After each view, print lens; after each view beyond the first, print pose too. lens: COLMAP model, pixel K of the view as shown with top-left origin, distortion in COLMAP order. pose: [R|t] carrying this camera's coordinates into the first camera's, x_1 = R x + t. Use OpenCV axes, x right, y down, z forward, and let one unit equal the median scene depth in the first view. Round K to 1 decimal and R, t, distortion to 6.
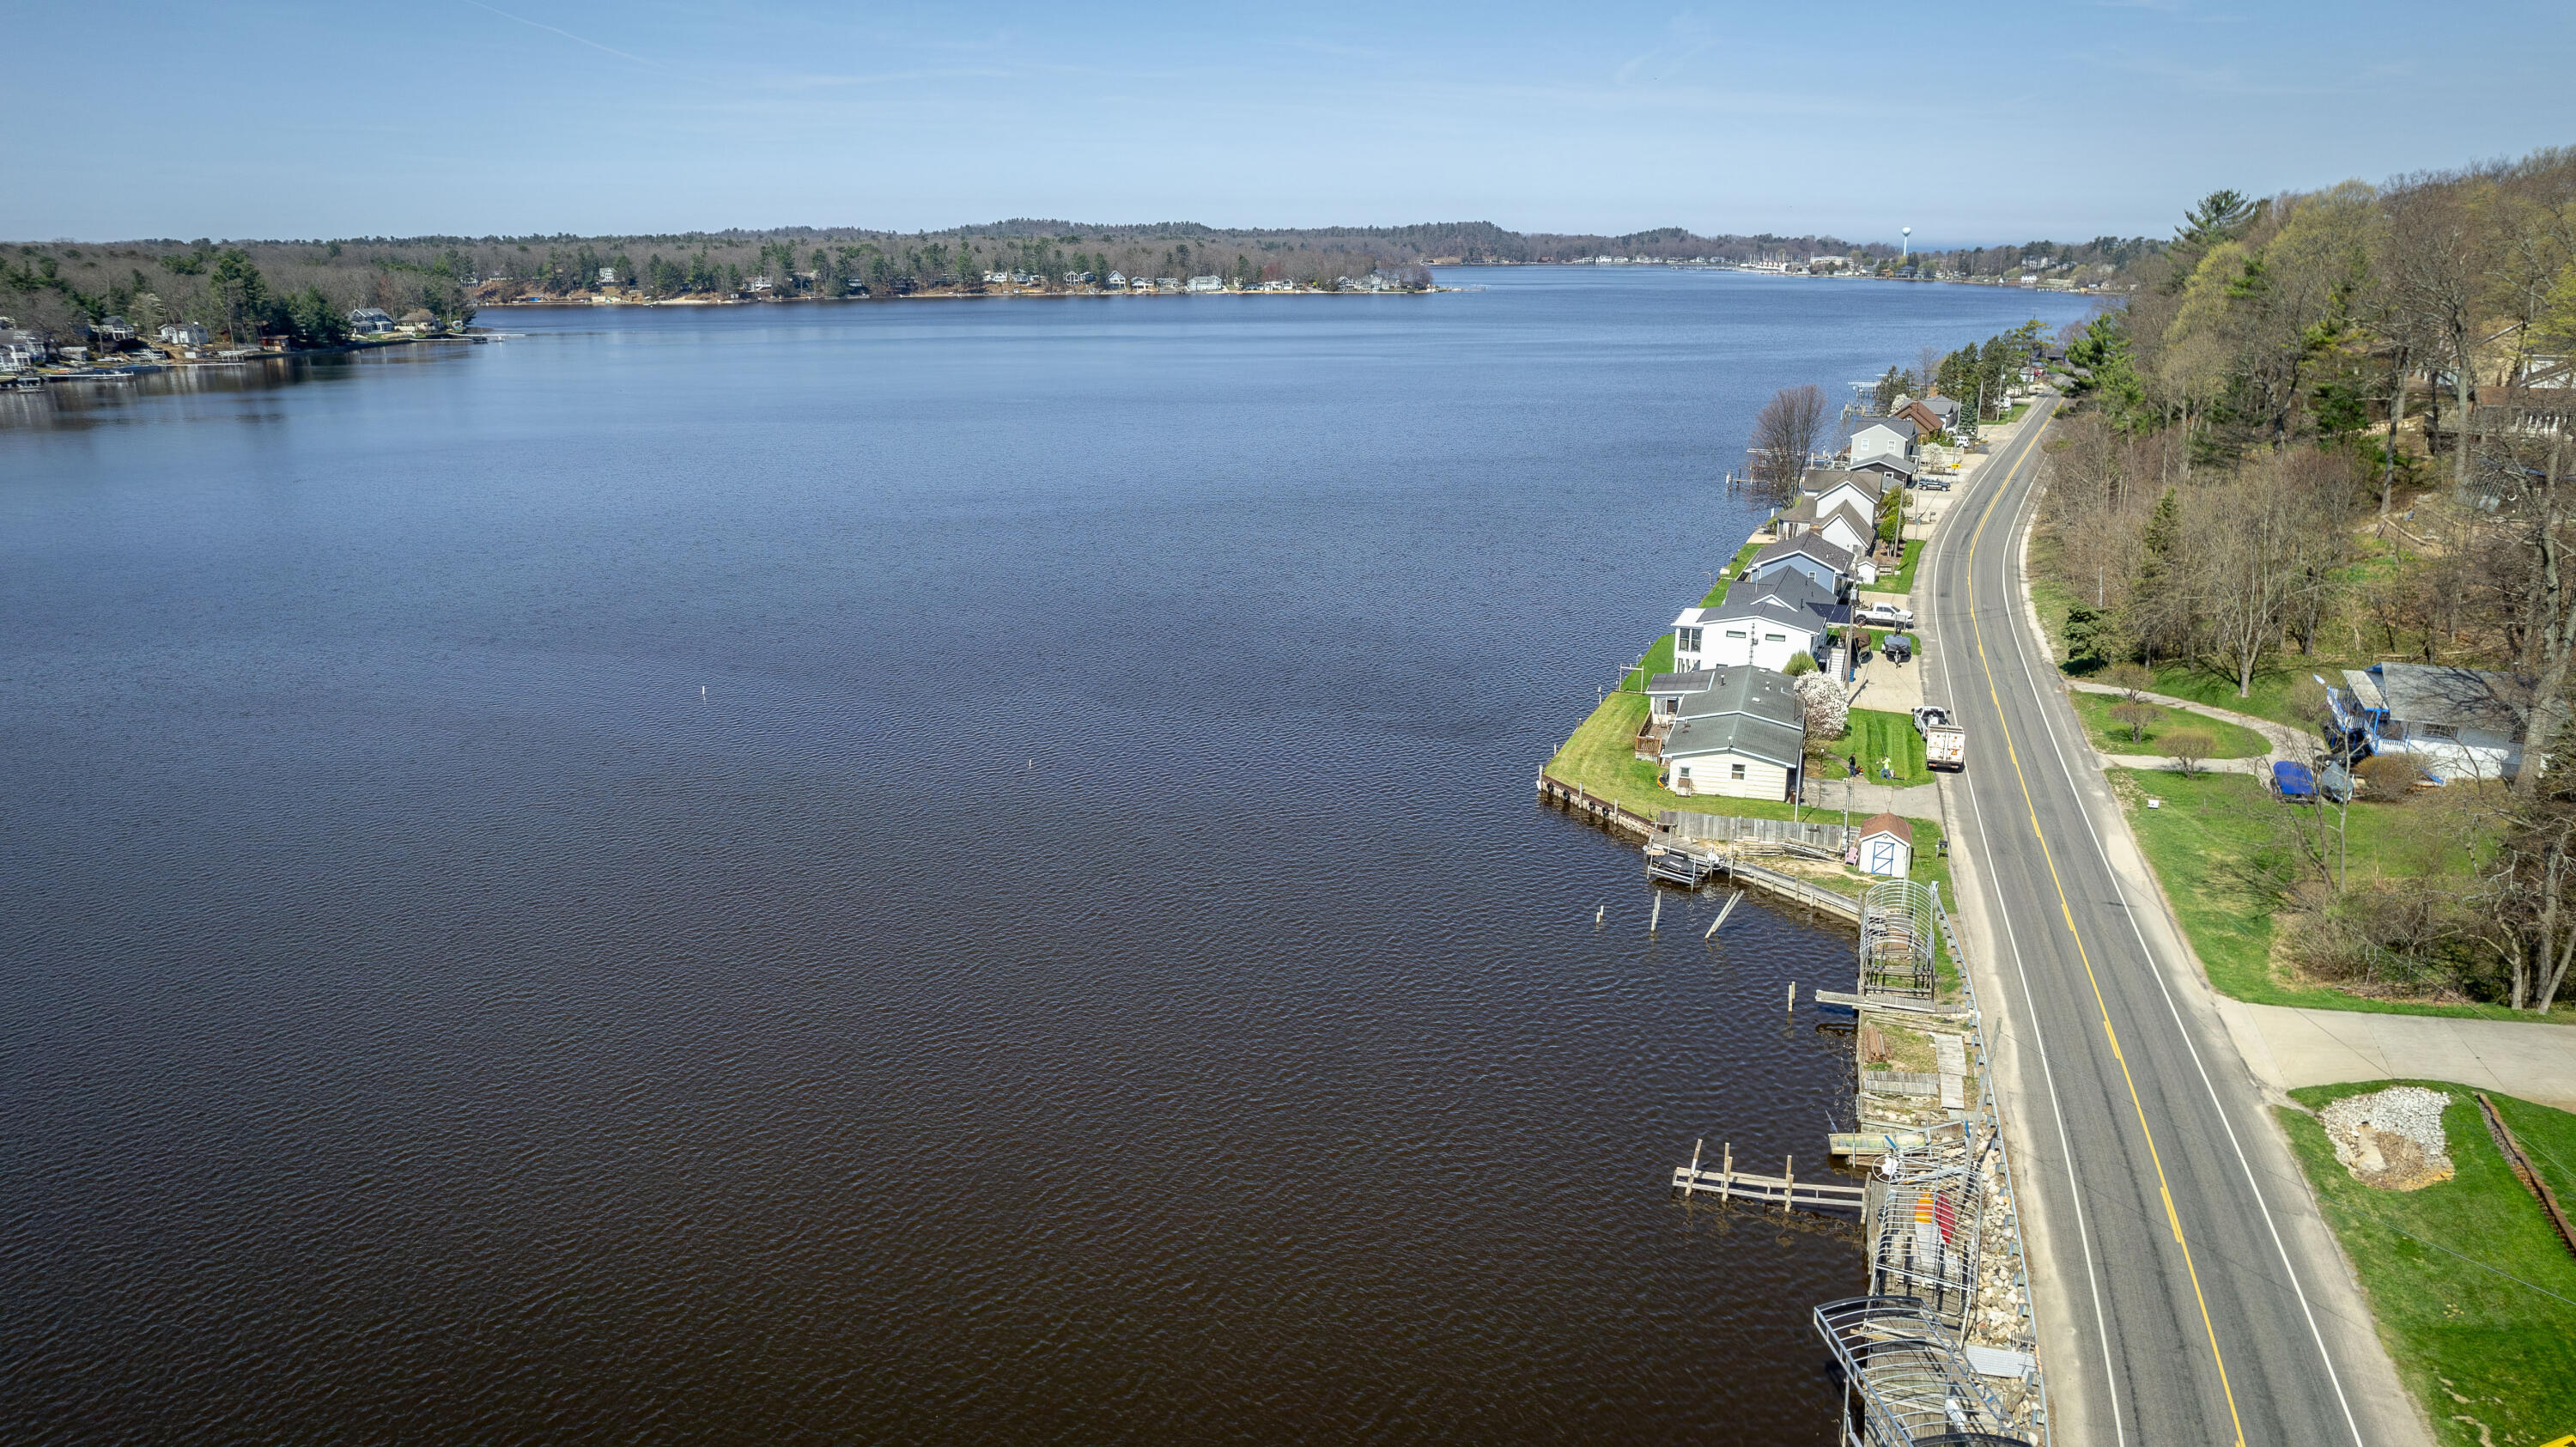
lens RADIAL K [[1656.5, 0, 1280.9], [0, 1656.5, 733.4], [0, 0, 1]] dist [-0.075392, 0.069742]
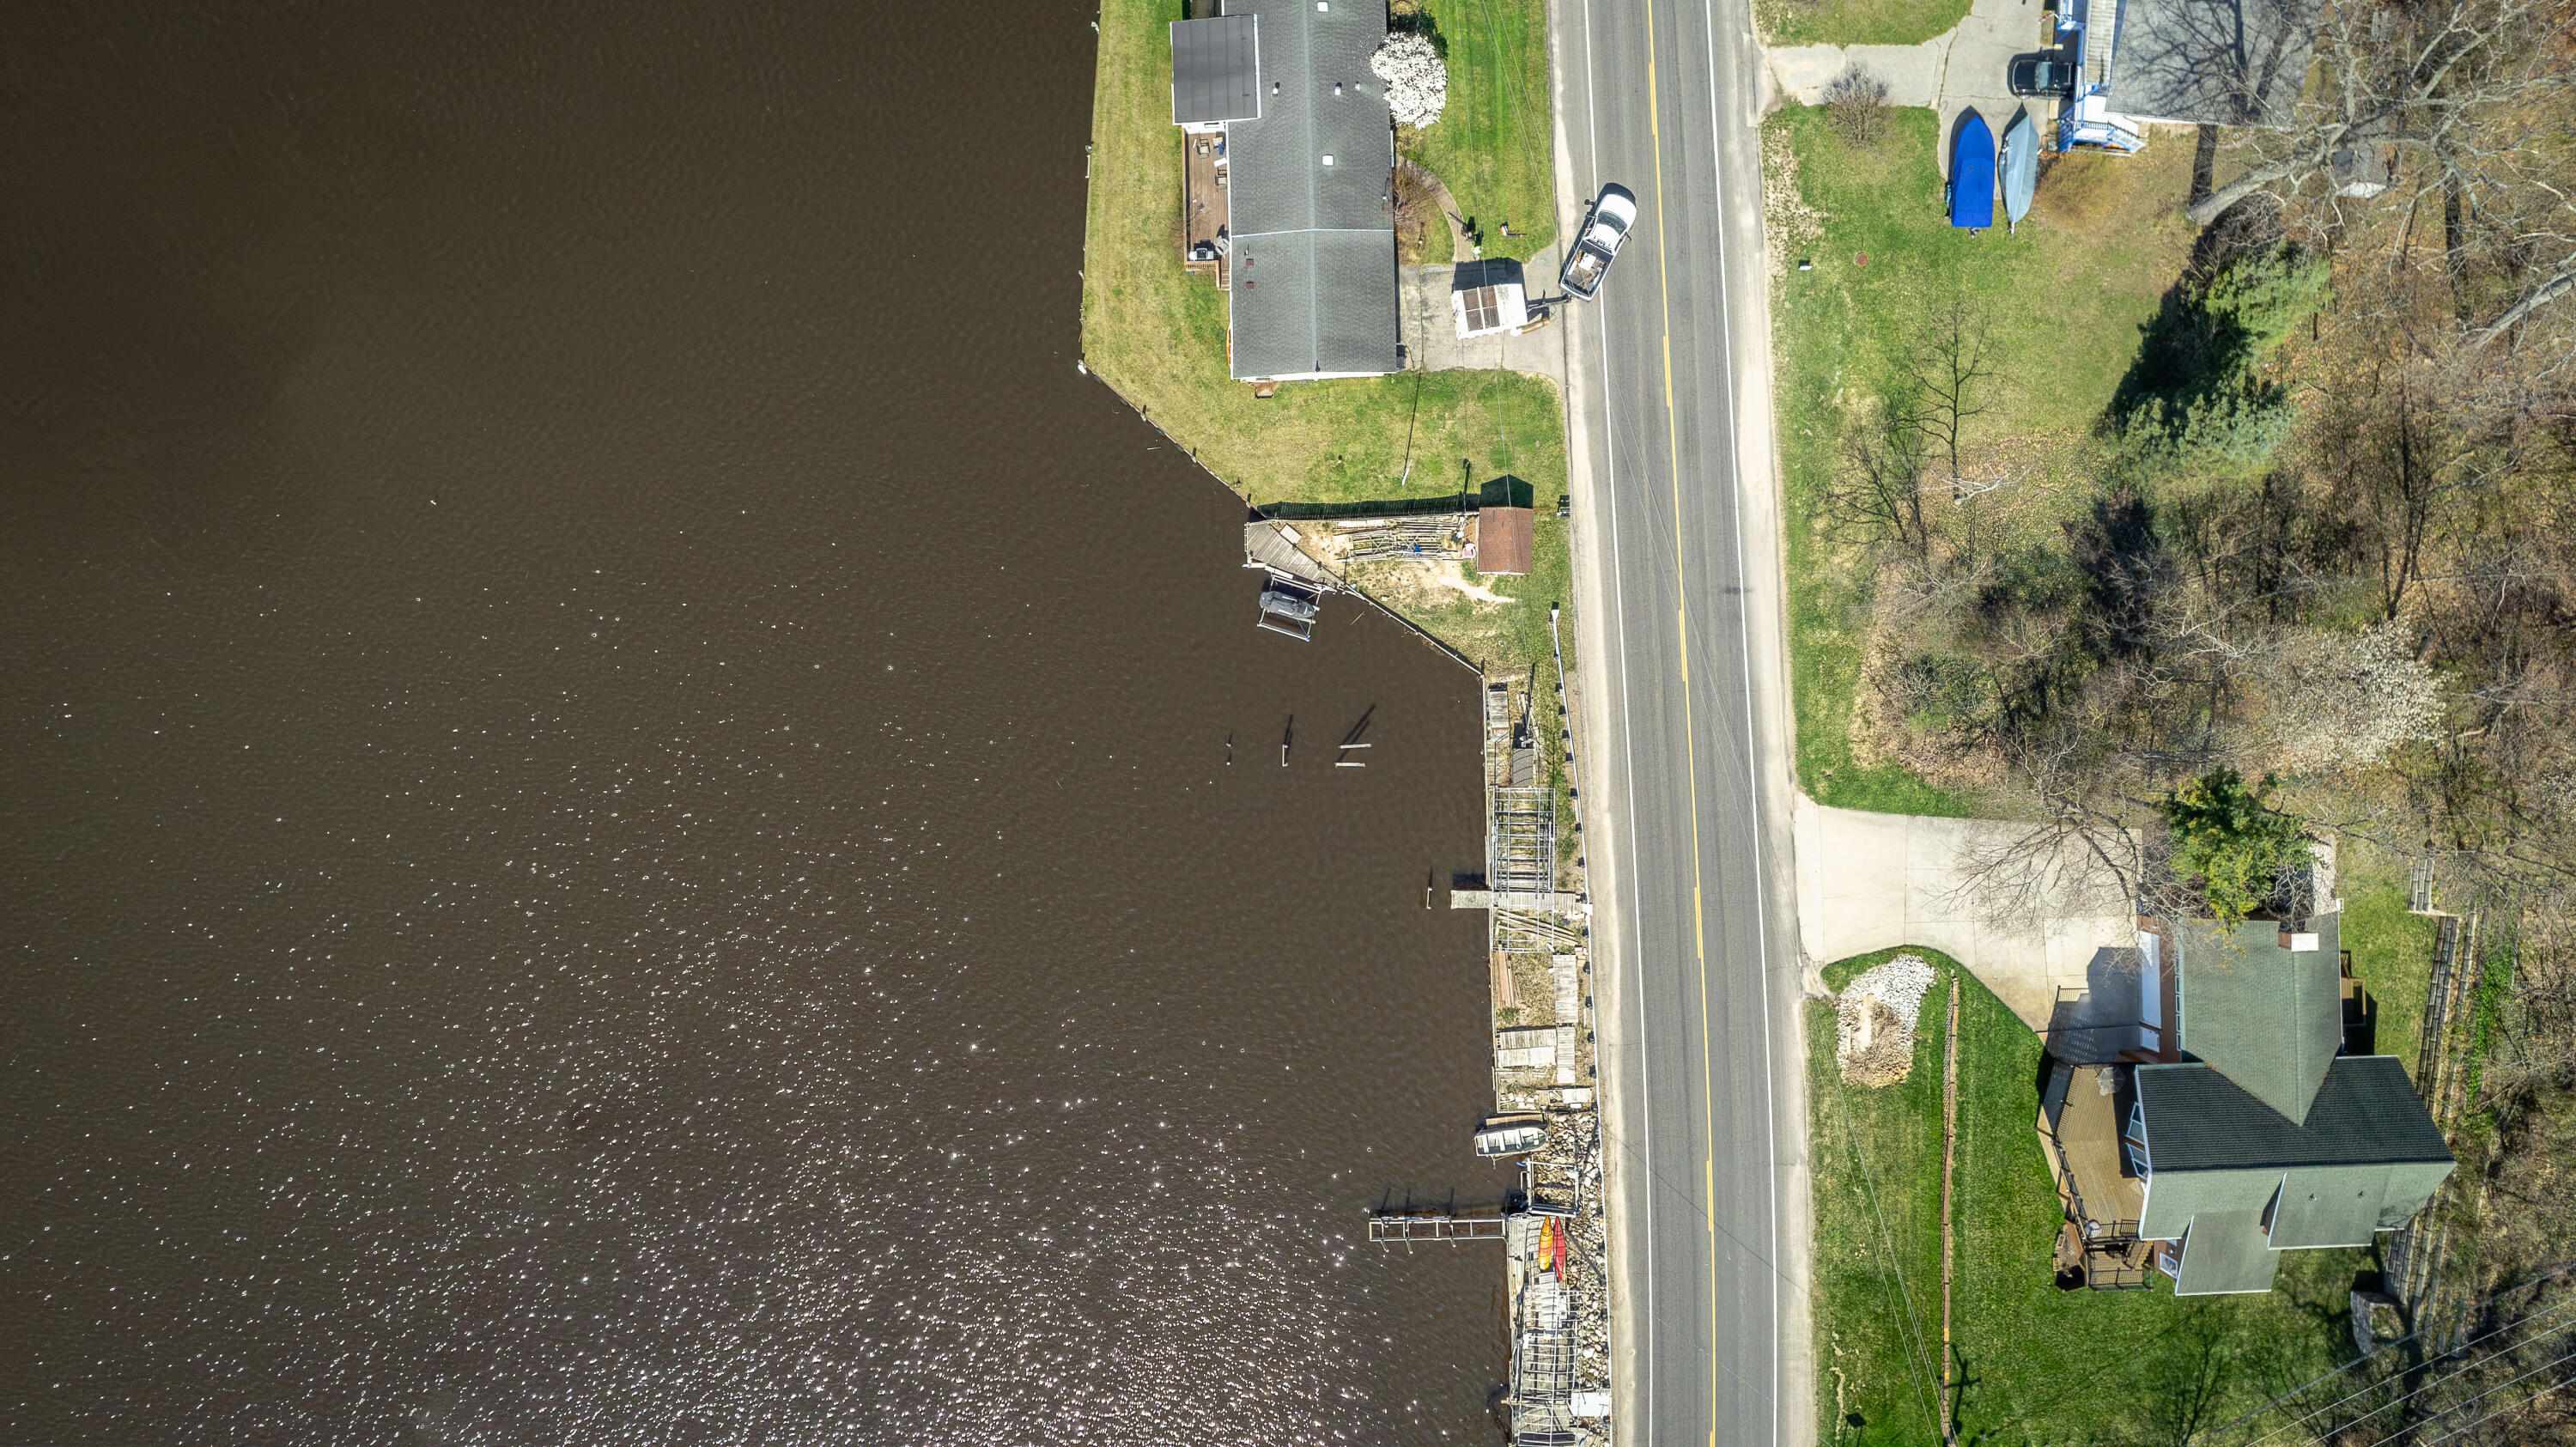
lens RADIAL K [[1695.0, 0, 1271.5], [0, 1695.0, 712.9], [0, 0, 1]] dist [-0.073472, 0.063233]
pose [[0.936138, -0.351623, -0.002687, 0.208419], [0.102787, 0.266330, 0.958386, -0.770383], [-0.336274, -0.897457, 0.285464, 0.663651]]
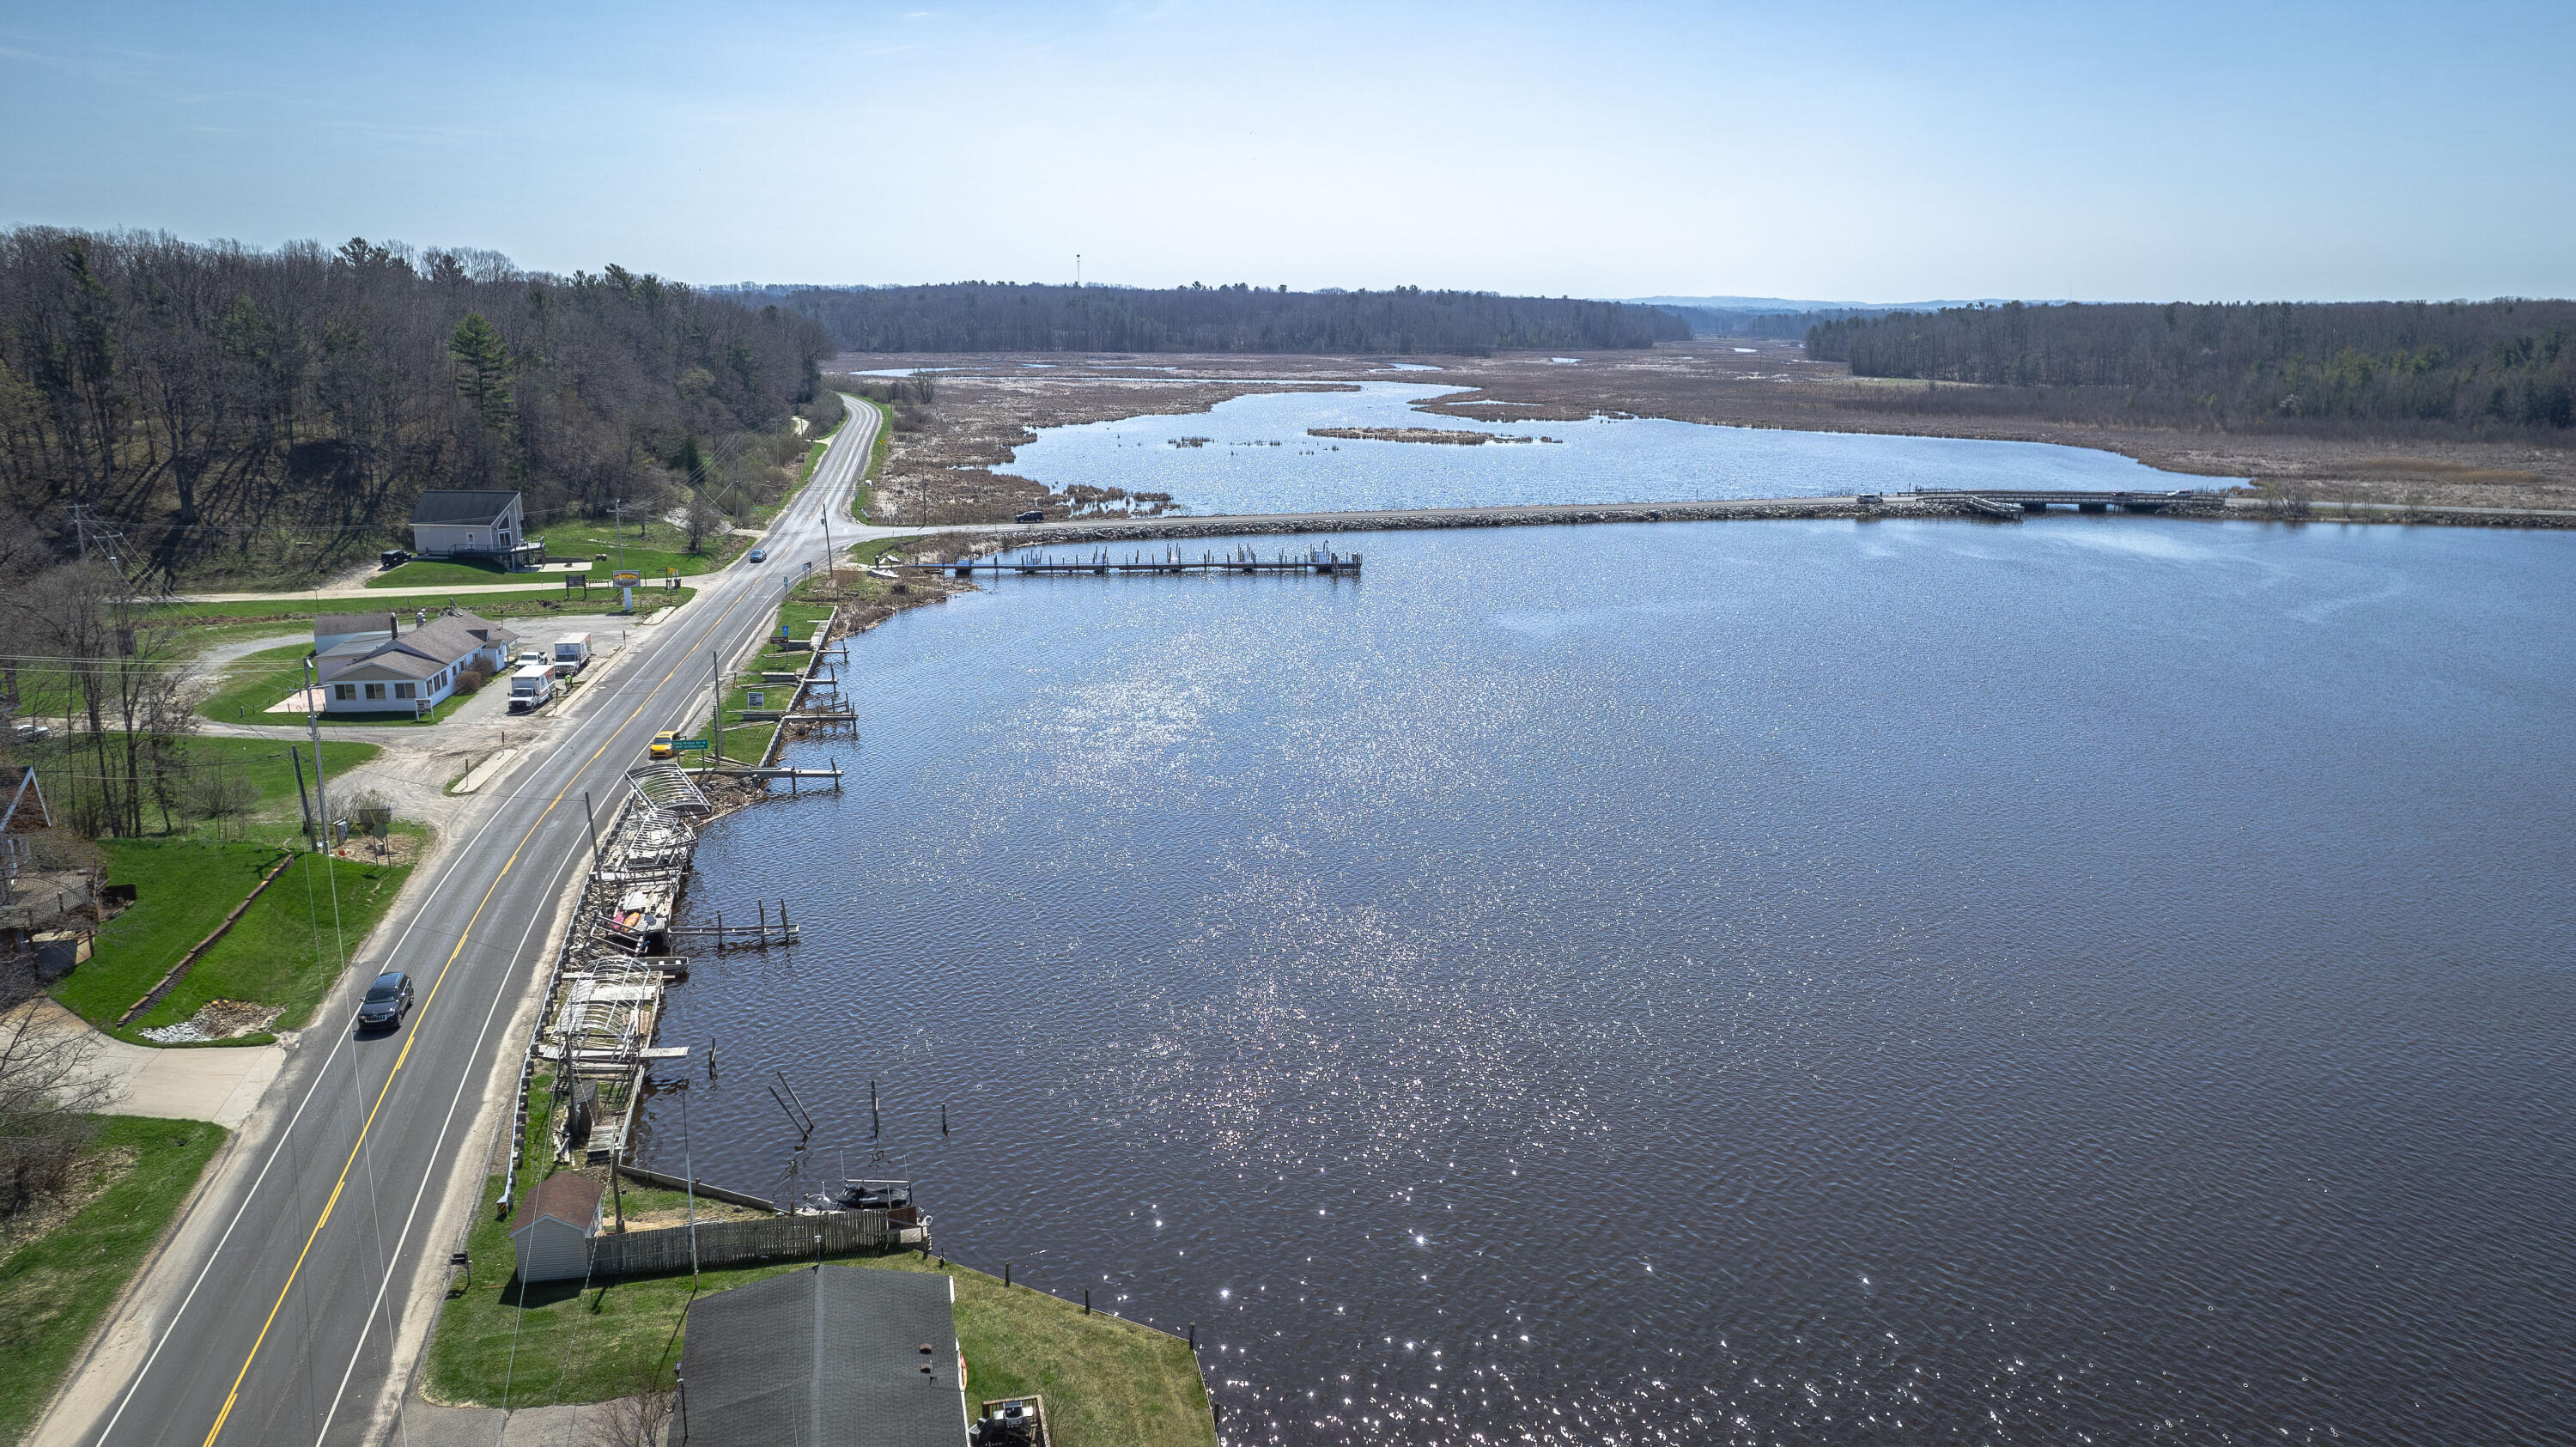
lens RADIAL K [[1695.0, 0, 1271.5], [0, 1695.0, 712.9], [0, 0, 1]] dist [-0.073472, 0.063233]
pose [[-0.835468, 0.118512, -0.536609, 0.441605], [-0.168823, 0.873898, 0.455852, -0.438334], [0.522965, 0.471441, -0.710106, 1.452235]]
